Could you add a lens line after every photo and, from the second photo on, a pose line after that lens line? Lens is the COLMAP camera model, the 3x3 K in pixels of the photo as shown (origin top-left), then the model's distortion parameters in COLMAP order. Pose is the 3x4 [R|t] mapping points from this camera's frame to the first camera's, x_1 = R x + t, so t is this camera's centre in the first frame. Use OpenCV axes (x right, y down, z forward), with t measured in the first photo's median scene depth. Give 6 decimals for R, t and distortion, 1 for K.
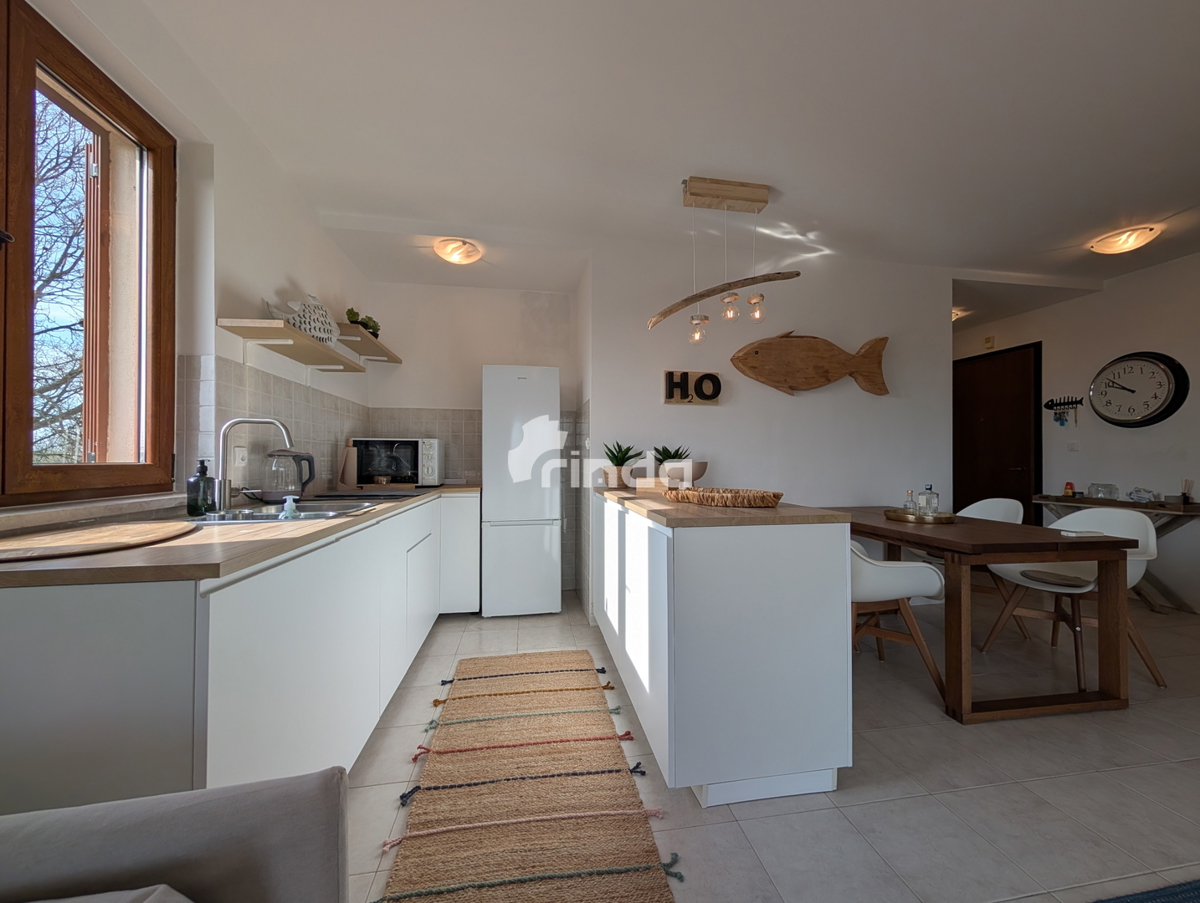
lens RADIAL K [[453.2, 0, 604.4], [0, 453.2, 454.8], [0, 0, 1]] dist [0.001254, -0.000430]
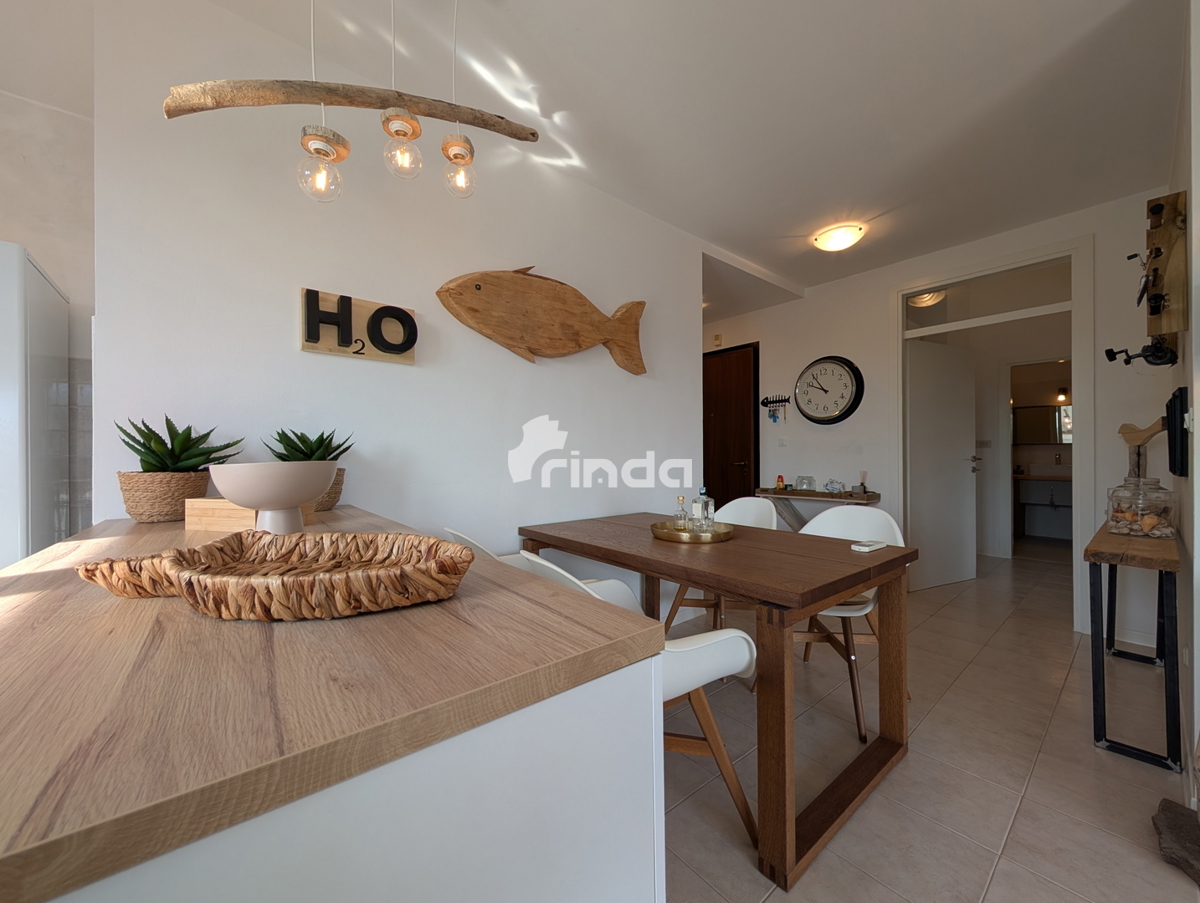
lens RADIAL K [[453.2, 0, 598.4], [0, 453.2, 454.0], [0, 0, 1]] dist [0.001254, -0.000430]
pose [[0.872285, -0.005254, 0.488969, 0.195387], [0.003723, 0.999985, 0.004104, 0.006625], [-0.488983, -0.001760, 0.872291, 0.415722]]
